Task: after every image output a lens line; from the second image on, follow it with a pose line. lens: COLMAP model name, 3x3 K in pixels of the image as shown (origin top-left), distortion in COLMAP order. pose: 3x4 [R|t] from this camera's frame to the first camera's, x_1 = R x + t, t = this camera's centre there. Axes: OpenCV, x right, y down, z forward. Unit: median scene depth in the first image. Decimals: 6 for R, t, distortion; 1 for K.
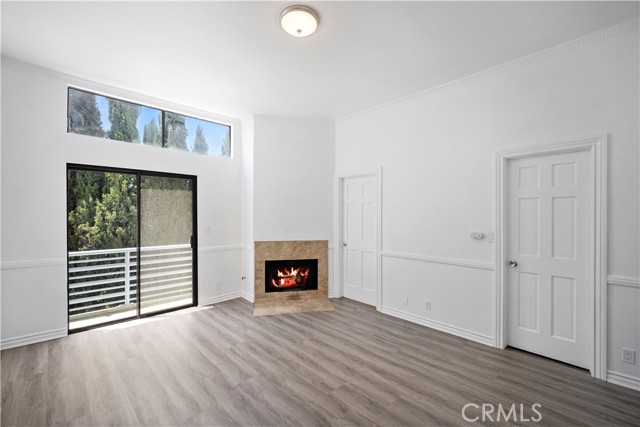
lens RADIAL K [[280.3, 0, 320.0], [0, 280.3, 213.5], [0, 0, 1]] dist [-0.001455, -0.000316]
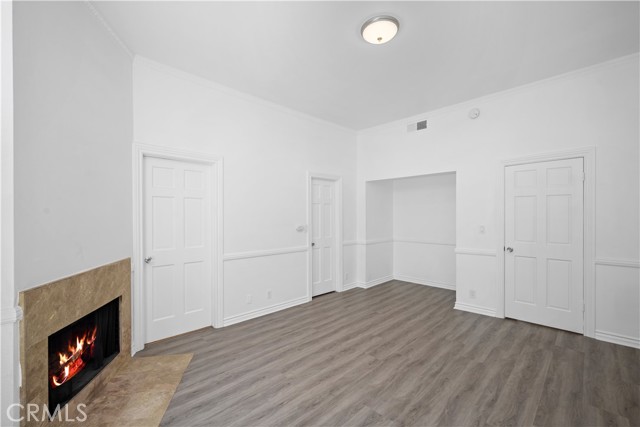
lens RADIAL K [[280.3, 0, 320.0], [0, 280.3, 213.5], [0, 0, 1]] dist [-0.001455, -0.000316]
pose [[-0.033083, 0.001743, 0.999451, -0.840145], [0.000759, 0.999998, -0.001719, 0.007391], [-0.999452, 0.000701, -0.033084, 0.944009]]
